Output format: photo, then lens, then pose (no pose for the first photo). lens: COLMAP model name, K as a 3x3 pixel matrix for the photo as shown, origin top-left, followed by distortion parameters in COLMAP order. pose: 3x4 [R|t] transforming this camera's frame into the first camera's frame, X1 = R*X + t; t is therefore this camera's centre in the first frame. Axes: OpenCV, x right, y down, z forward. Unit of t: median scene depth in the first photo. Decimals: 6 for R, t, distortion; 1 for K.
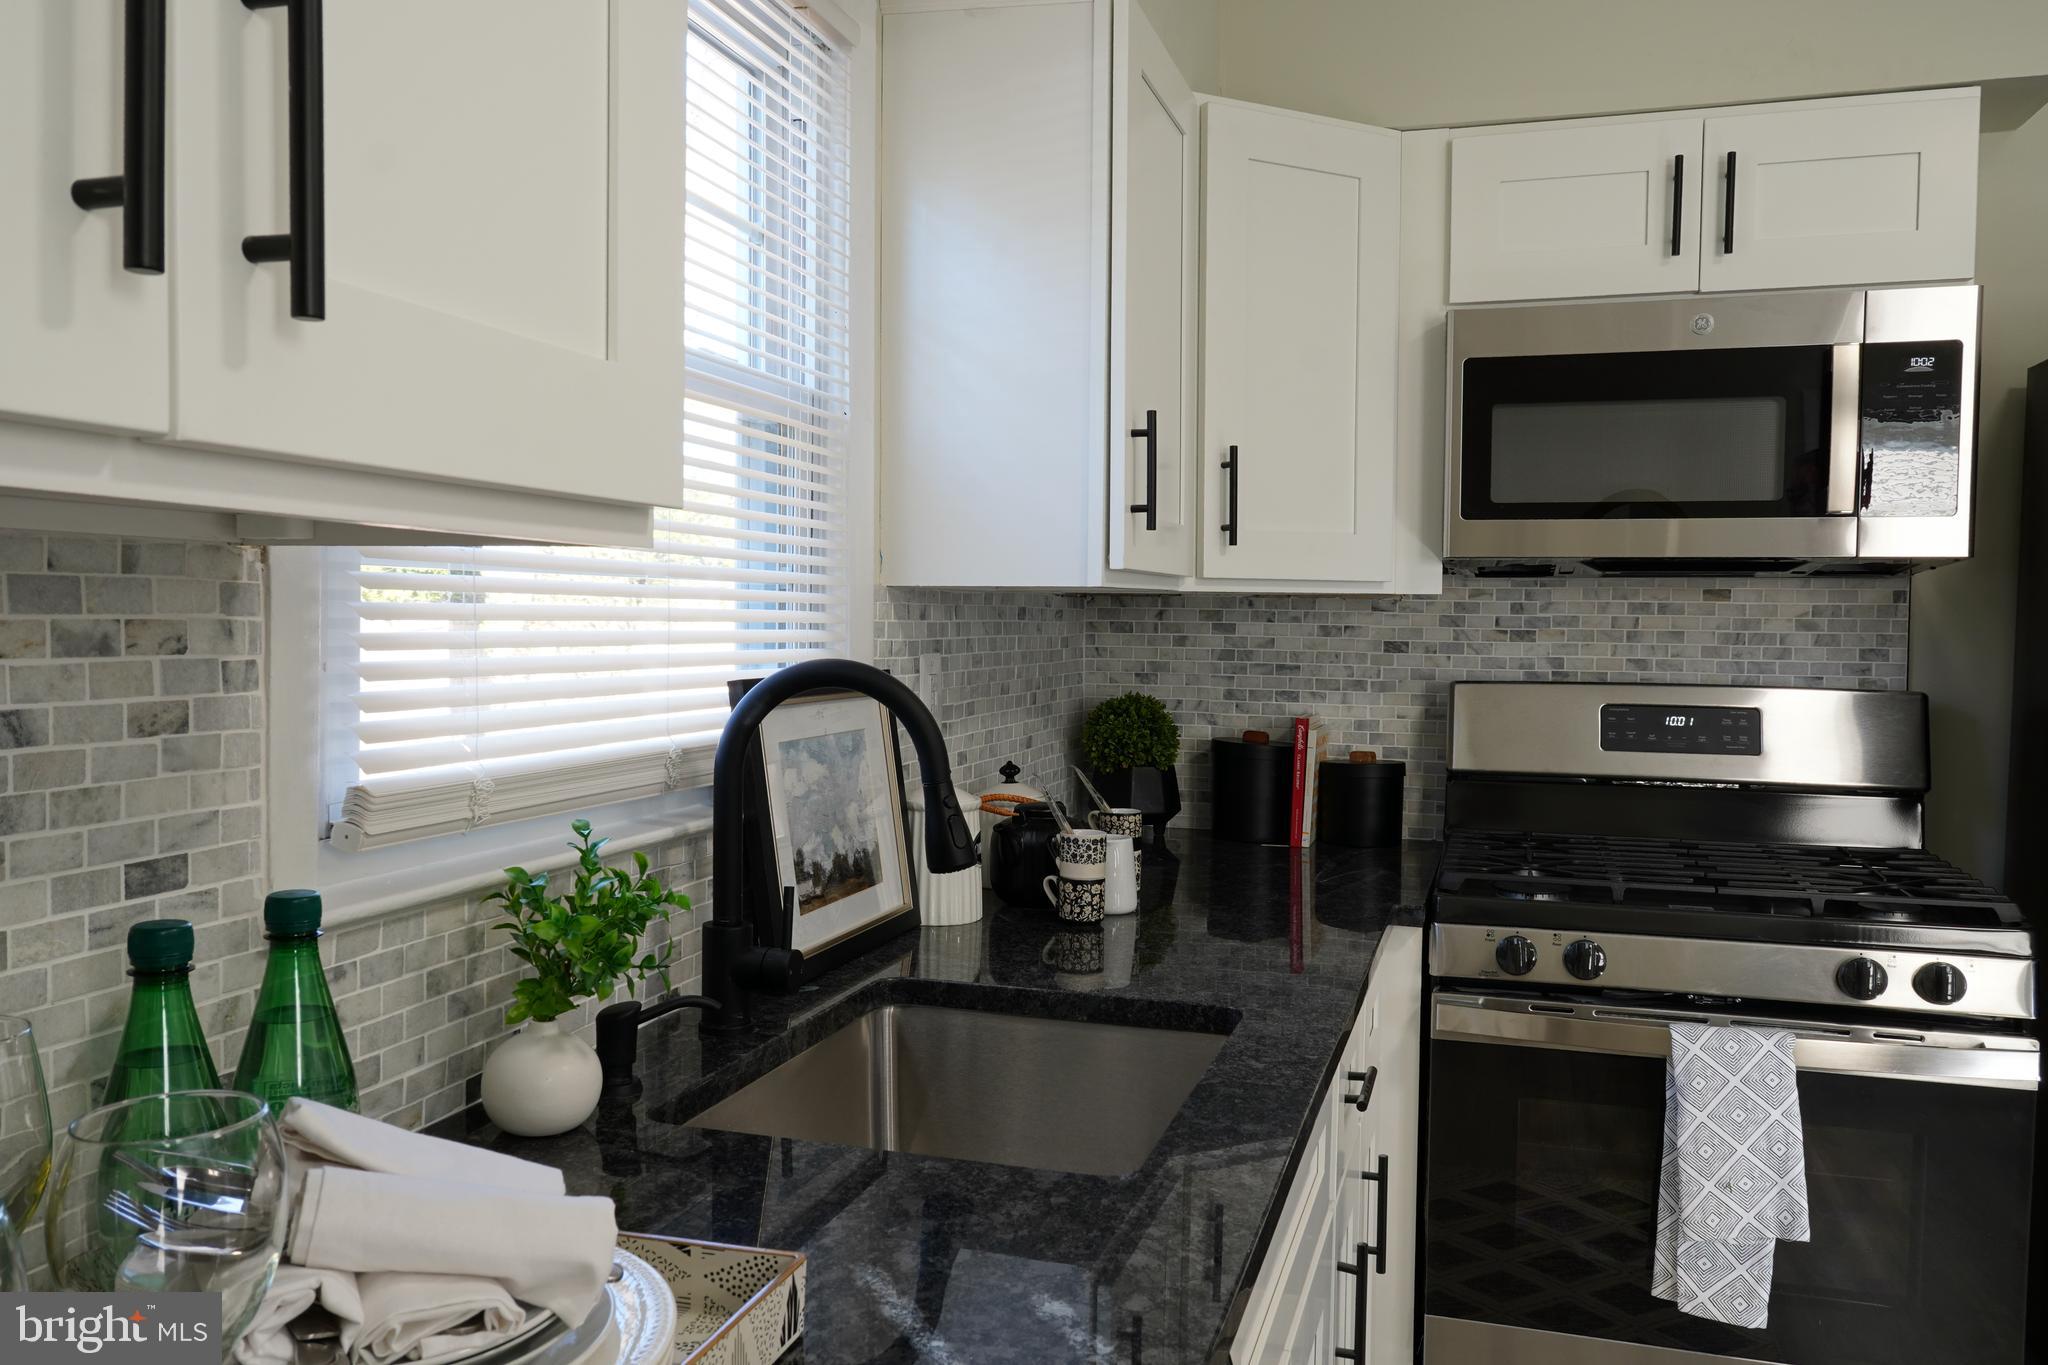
lens RADIAL K [[1575.6, 0, 1024.0], [0, 1575.6, 682.5], [0, 0, 1]] dist [-0.026201, 0.051876]
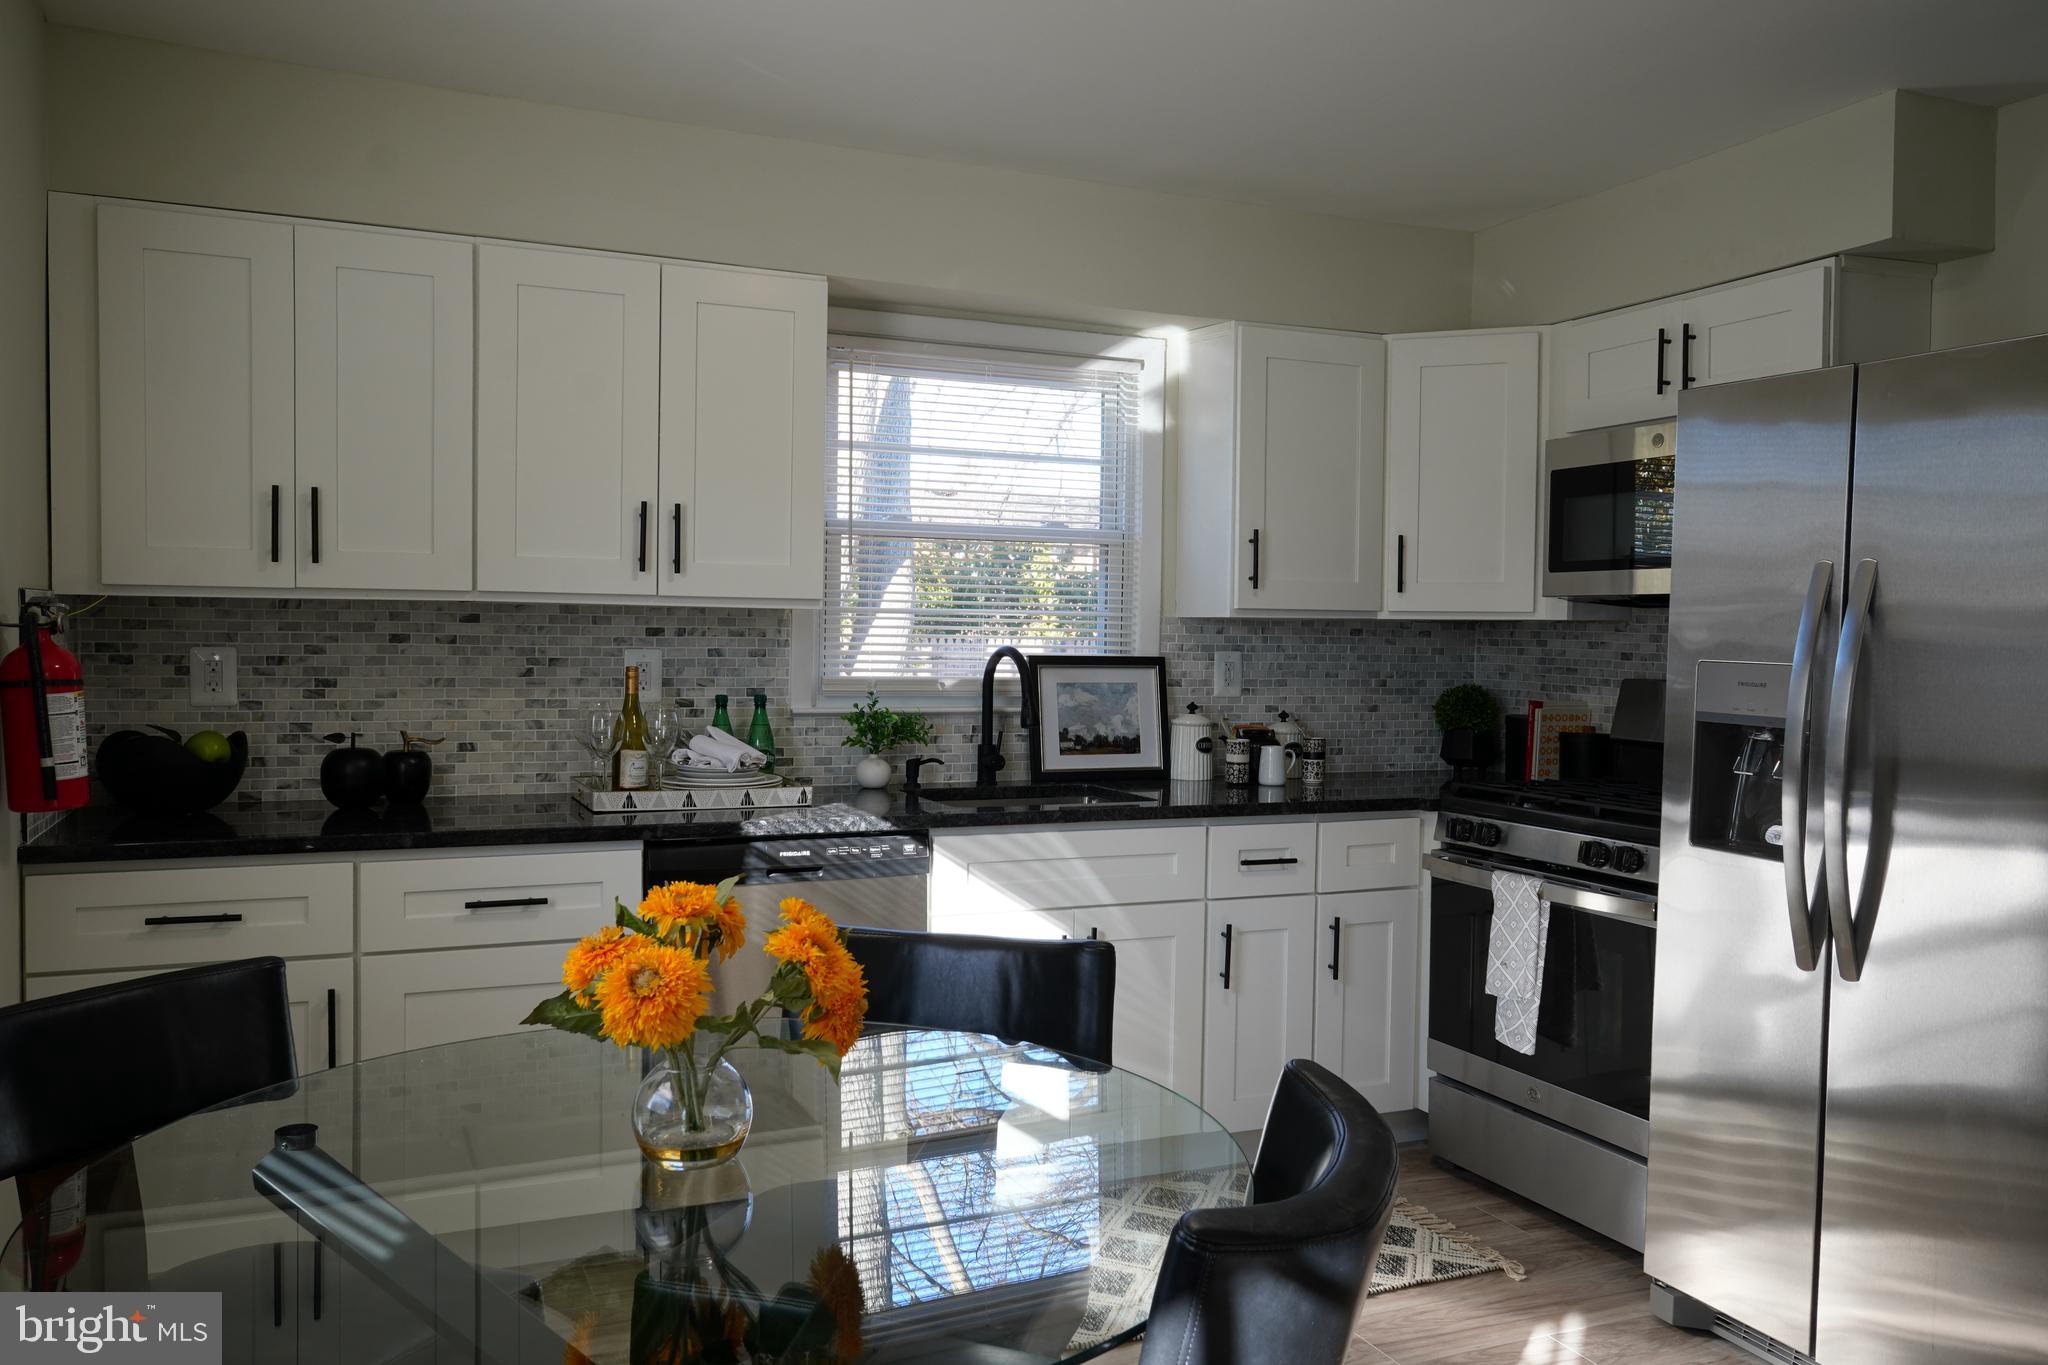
lens RADIAL K [[1575.6, 0, 1024.0], [0, 1575.6, 682.5], [0, 0, 1]] dist [-0.026201, 0.051876]
pose [[0.650537, 0.024472, -0.759080, 1.157674], [-0.039478, 0.999219, -0.001620, 0.030587], [0.758448, 0.031021, 0.650995, -0.432916]]
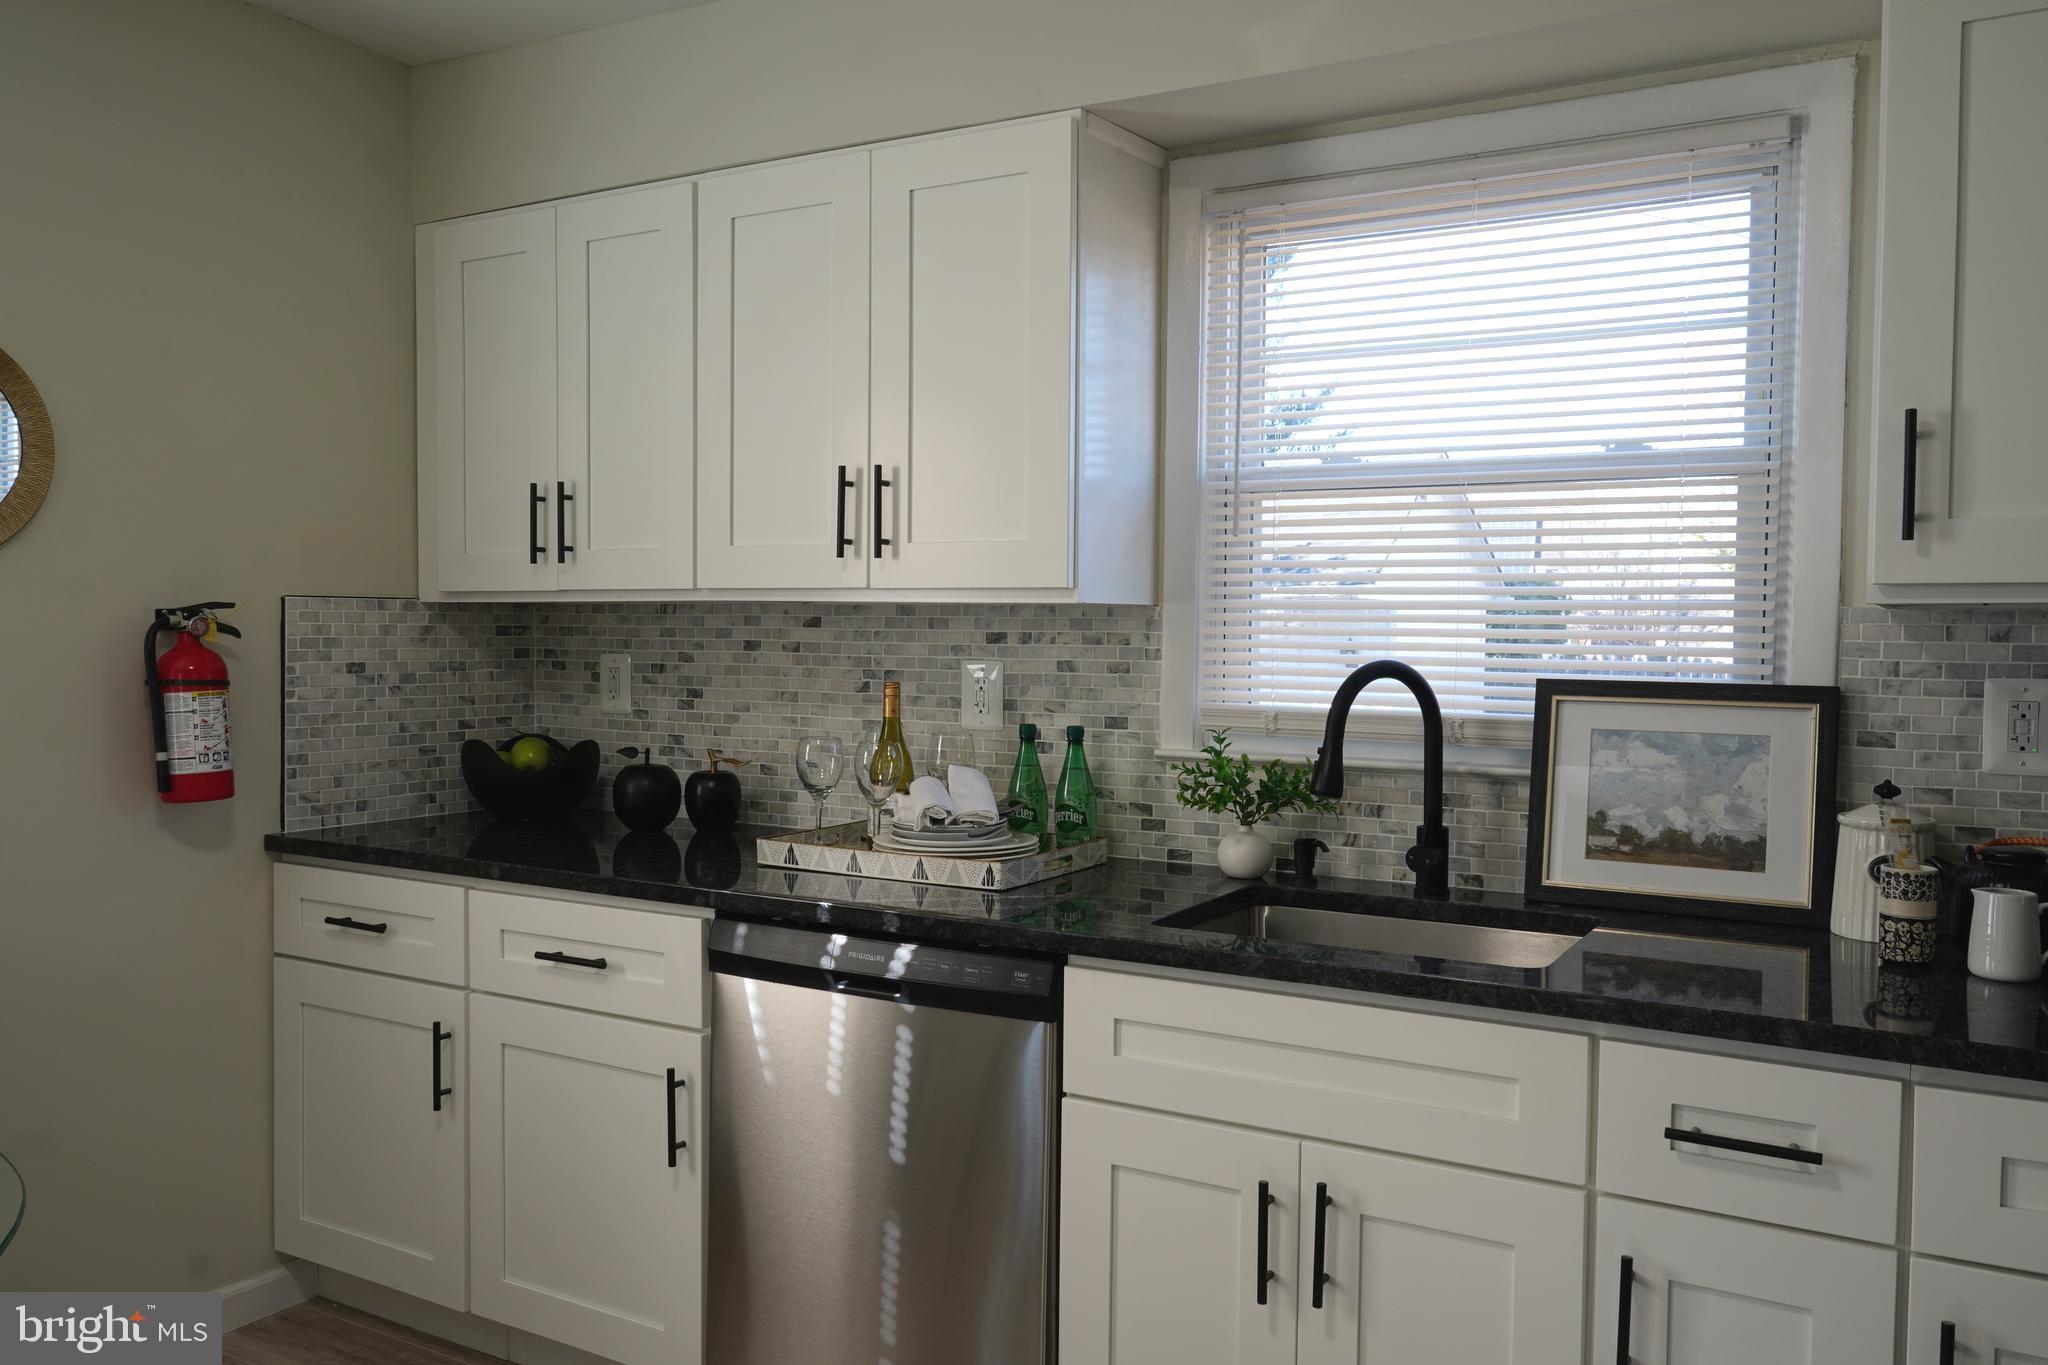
lens RADIAL K [[1575.6, 0, 1024.0], [0, 1575.6, 682.5], [0, 0, 1]] dist [-0.026201, 0.051876]
pose [[-0.232438, 0.019386, -0.972418, 0.888861], [-0.053661, 0.998023, 0.032723, -0.013485], [0.971130, 0.059787, -0.230939, 0.585035]]
